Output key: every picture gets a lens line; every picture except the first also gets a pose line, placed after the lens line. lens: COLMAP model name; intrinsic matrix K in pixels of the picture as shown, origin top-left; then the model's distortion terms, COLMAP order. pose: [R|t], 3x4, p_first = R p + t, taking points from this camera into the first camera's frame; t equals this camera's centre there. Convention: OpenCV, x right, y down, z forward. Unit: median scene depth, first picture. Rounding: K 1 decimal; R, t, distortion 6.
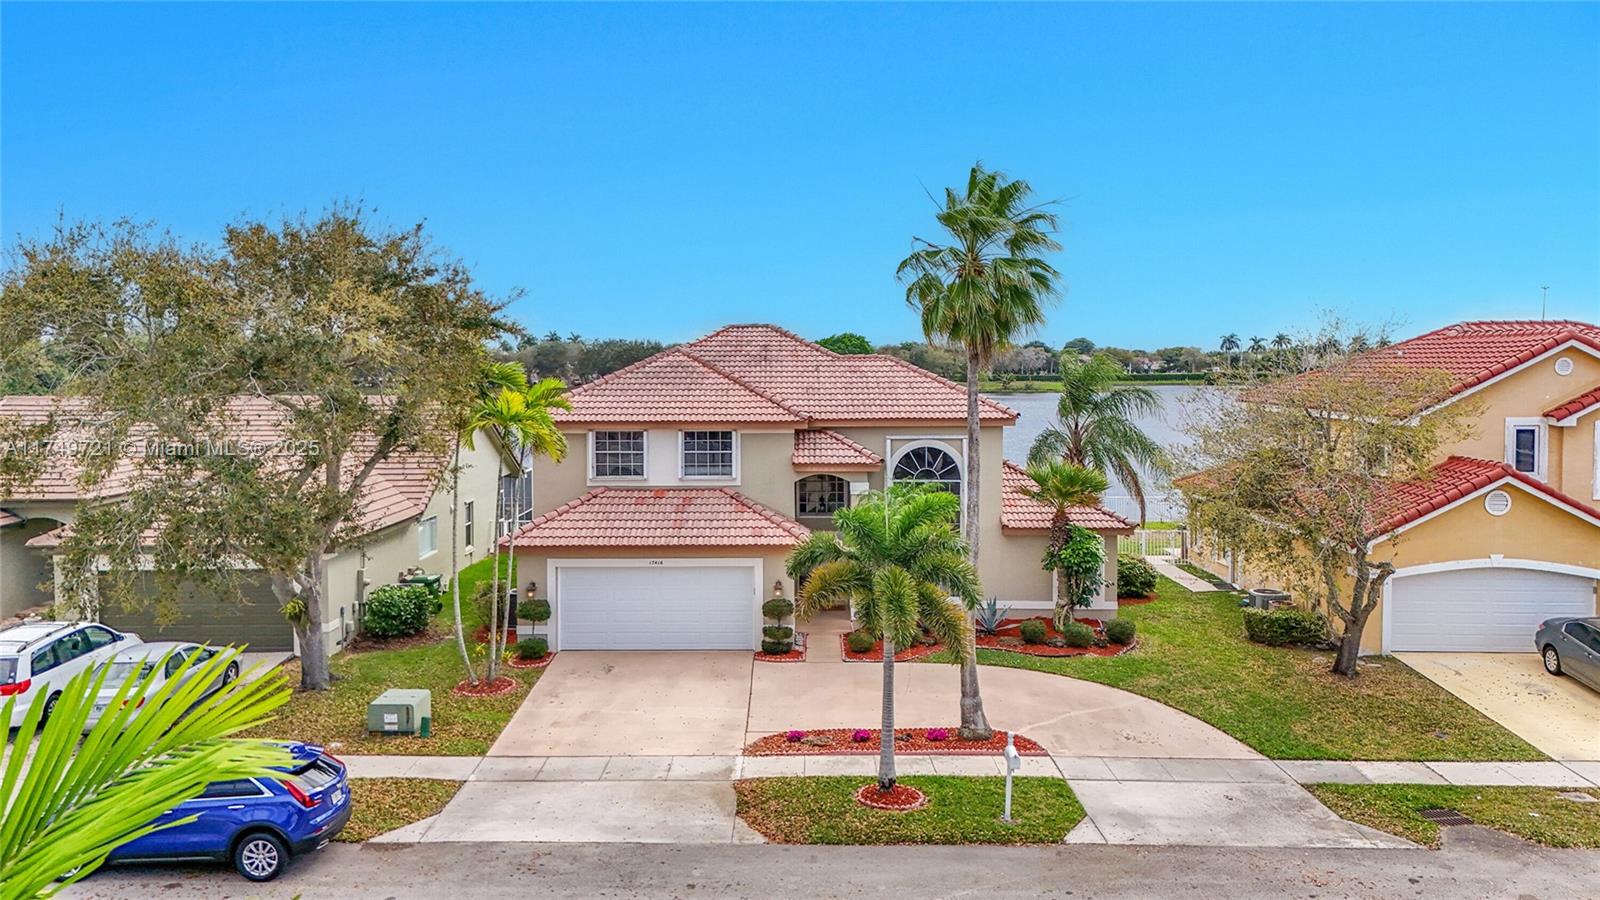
lens RADIAL K [[1182.5, 0, 800.0], [0, 1182.5, 450.0], [0, 0, 1]] dist [0.109713, -0.136002]
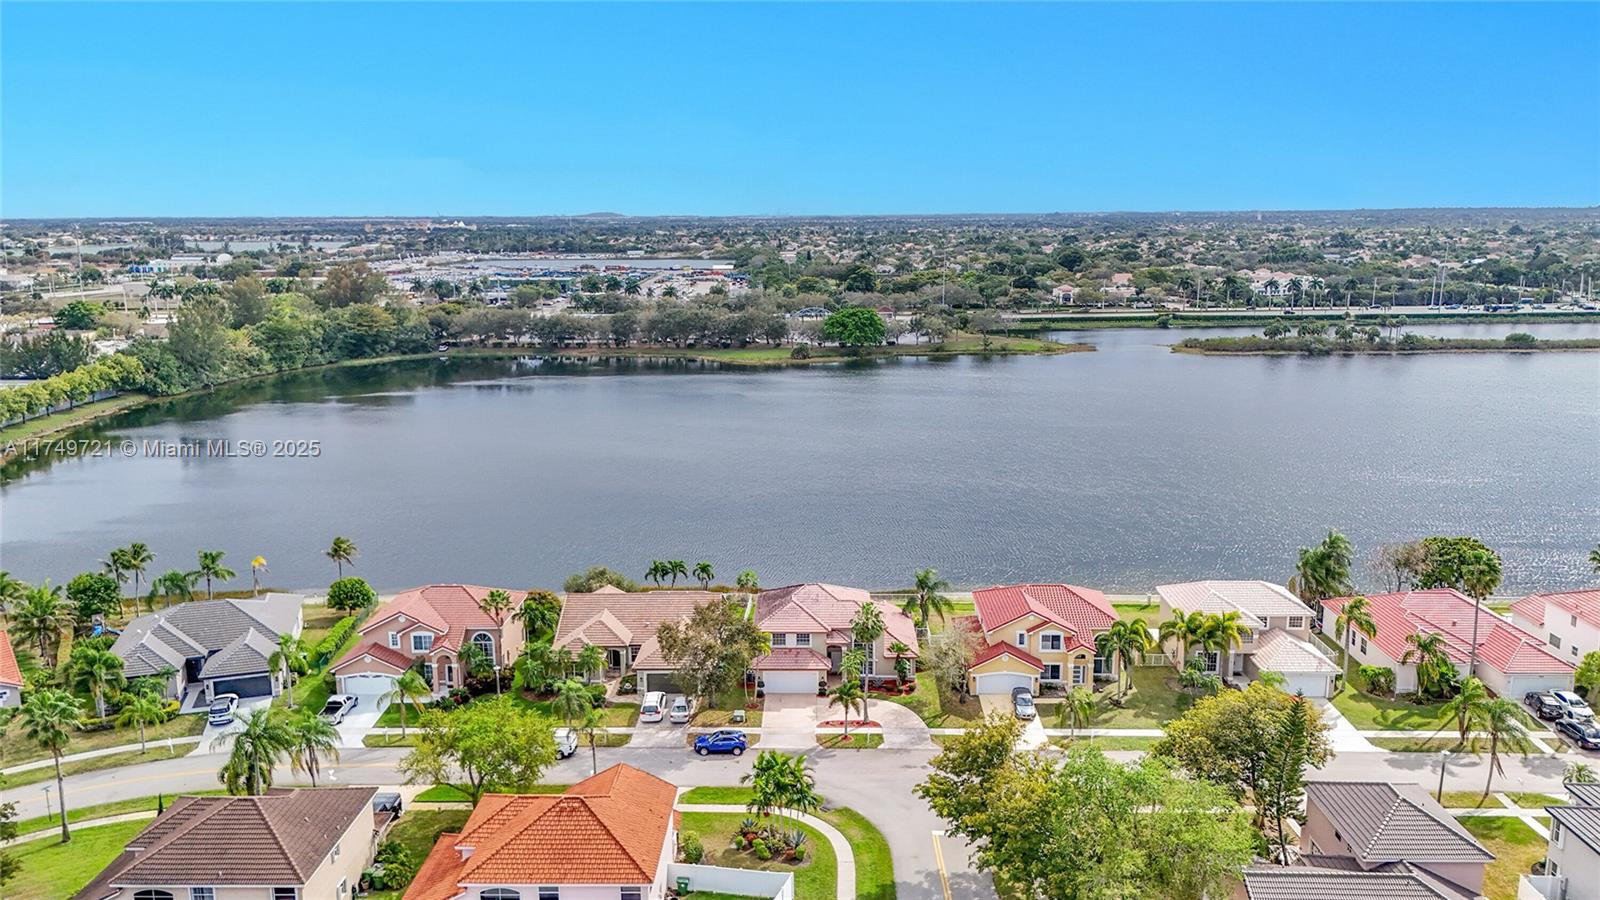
lens RADIAL K [[1182.5, 0, 800.0], [0, 1182.5, 450.0], [0, 0, 1]] dist [0.109713, -0.136002]
pose [[0.999783, -0.003192, -0.020600, -0.010334], [0.005779, 0.991909, 0.126818, -1.209948], [0.020028, -0.126910, 0.991712, -2.985858]]
